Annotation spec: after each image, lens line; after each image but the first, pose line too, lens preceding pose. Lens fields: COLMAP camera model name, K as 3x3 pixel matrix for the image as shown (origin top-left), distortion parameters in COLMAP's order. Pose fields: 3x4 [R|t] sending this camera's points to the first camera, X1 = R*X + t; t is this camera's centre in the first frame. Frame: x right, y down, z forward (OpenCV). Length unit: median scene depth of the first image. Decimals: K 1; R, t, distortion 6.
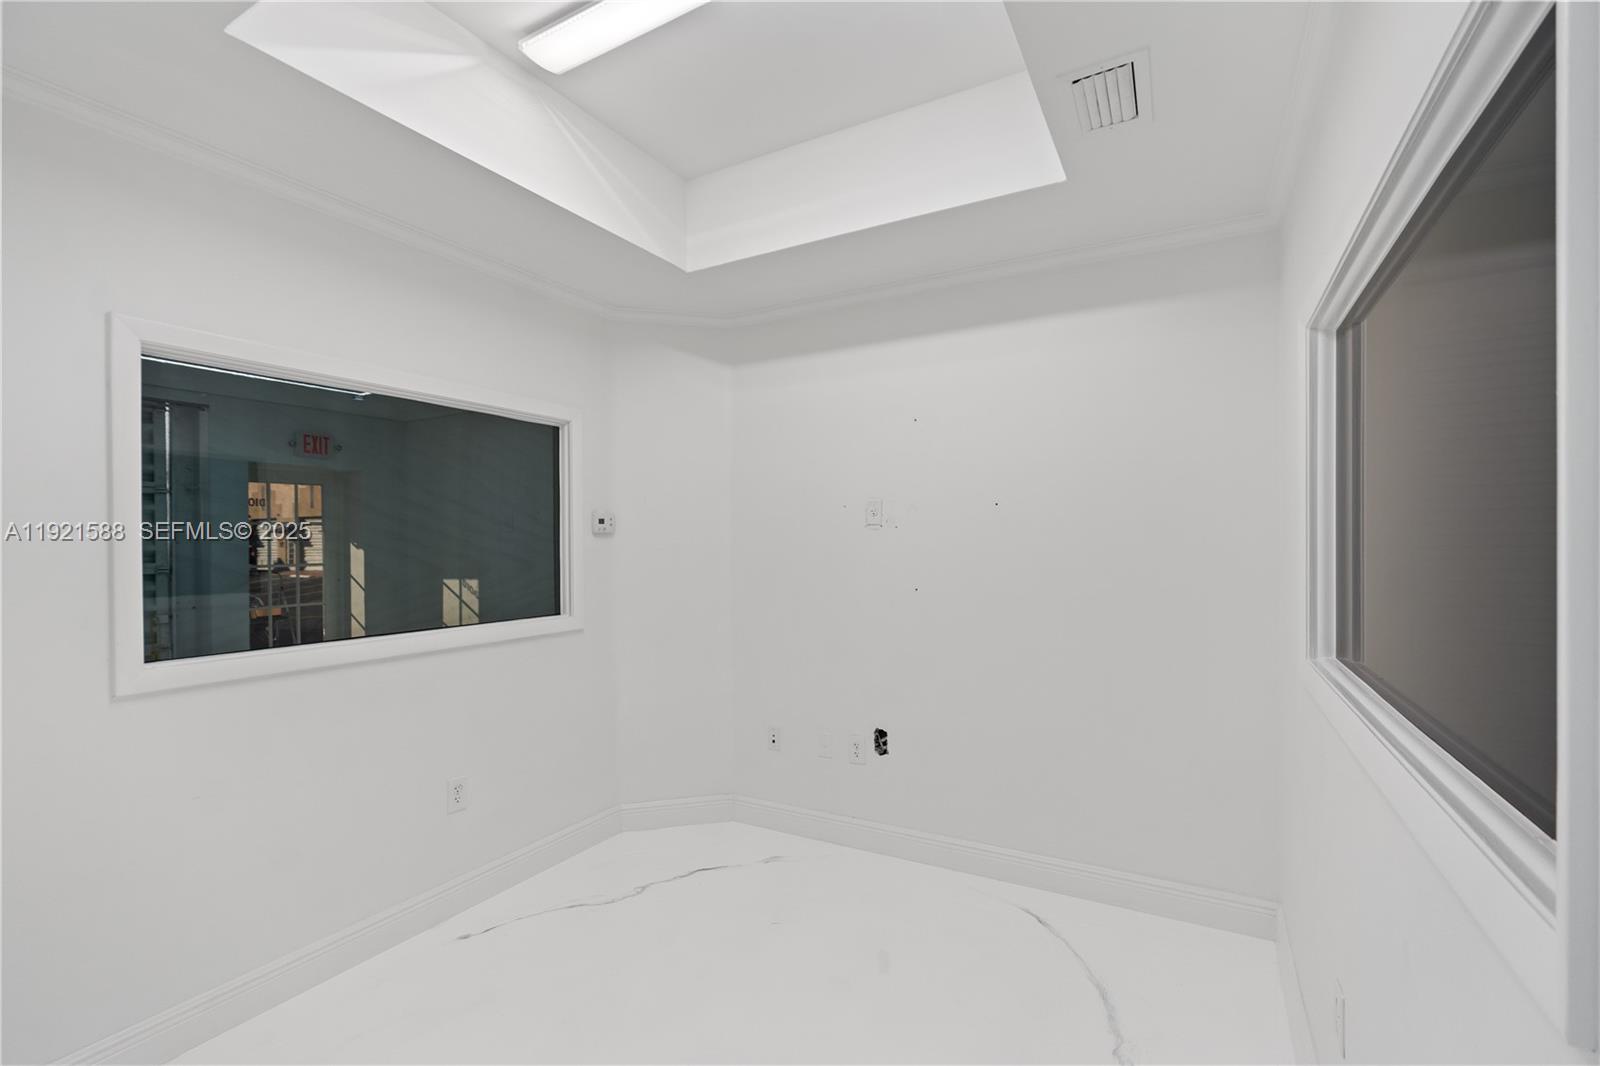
lens RADIAL K [[712.3, 0, 797.6], [0, 712.3, 536.1], [0, 0, 1]] dist [-0.004305, 0.000602]
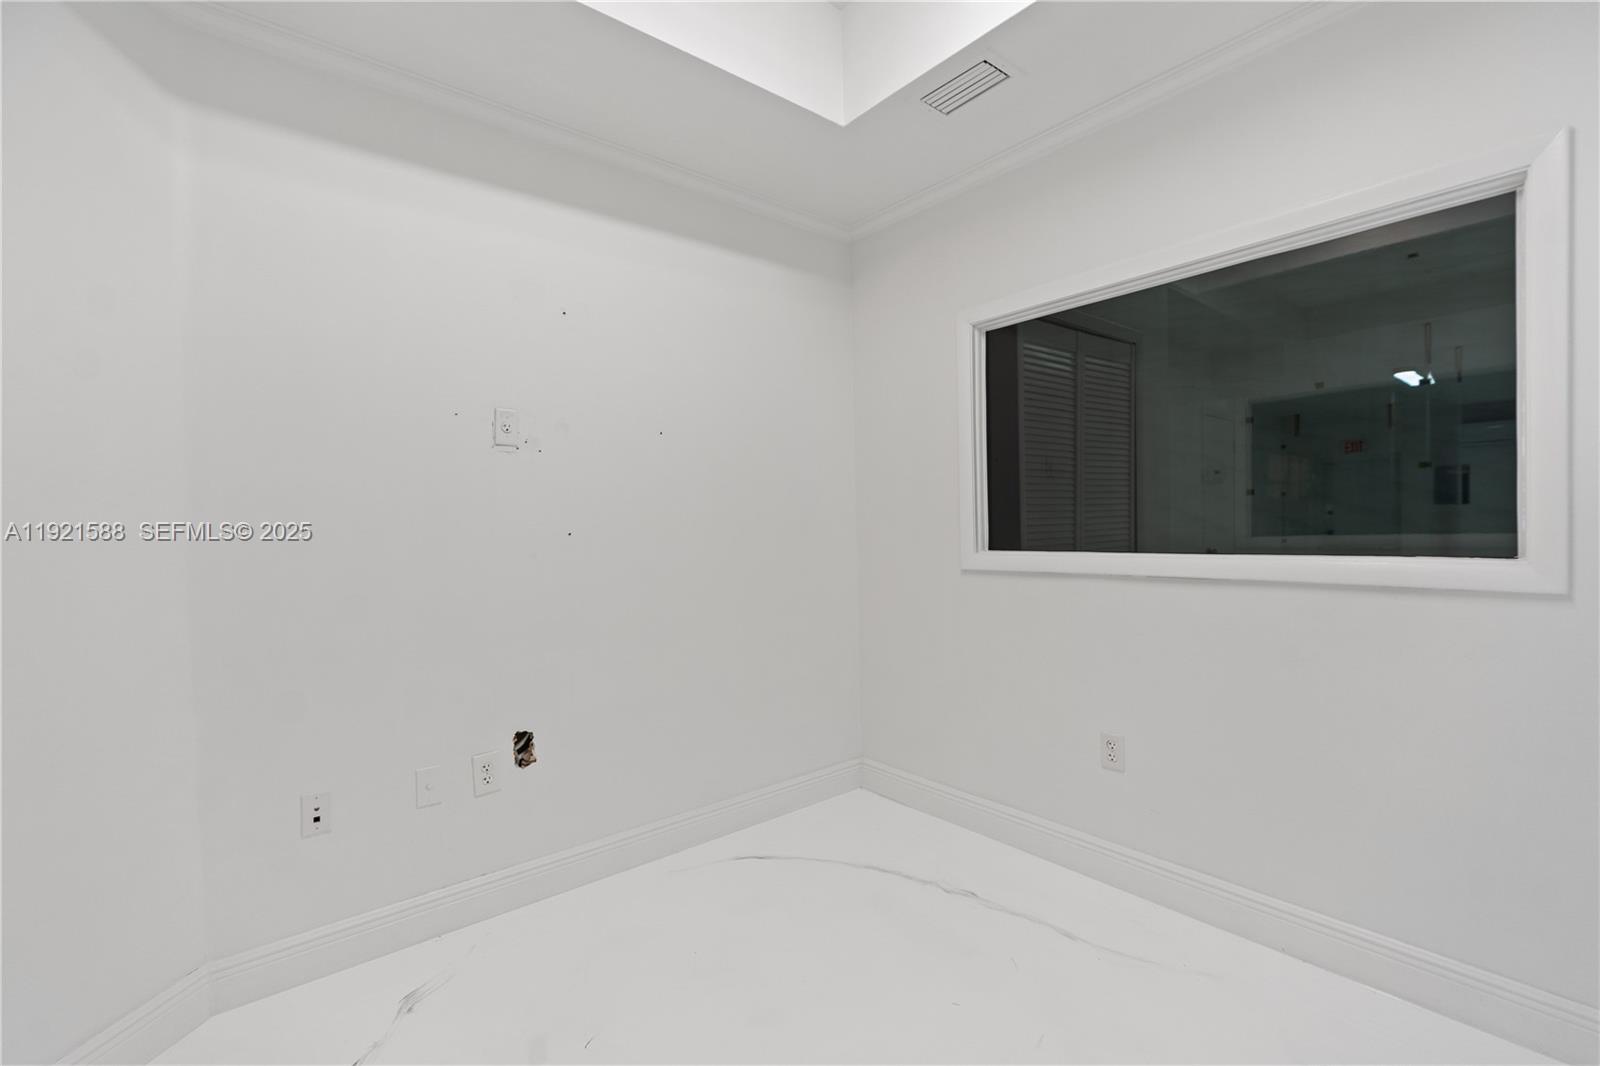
lens RADIAL K [[712.3, 0, 797.6], [0, 712.3, 536.1], [0, 0, 1]] dist [-0.004305, 0.000602]
pose [[0.360094, -0.002926, 0.932911, -0.446576], [0.016445, 0.999860, -0.003211, 0.080792], [-0.932771, 0.016498, 0.360091, 0.474897]]
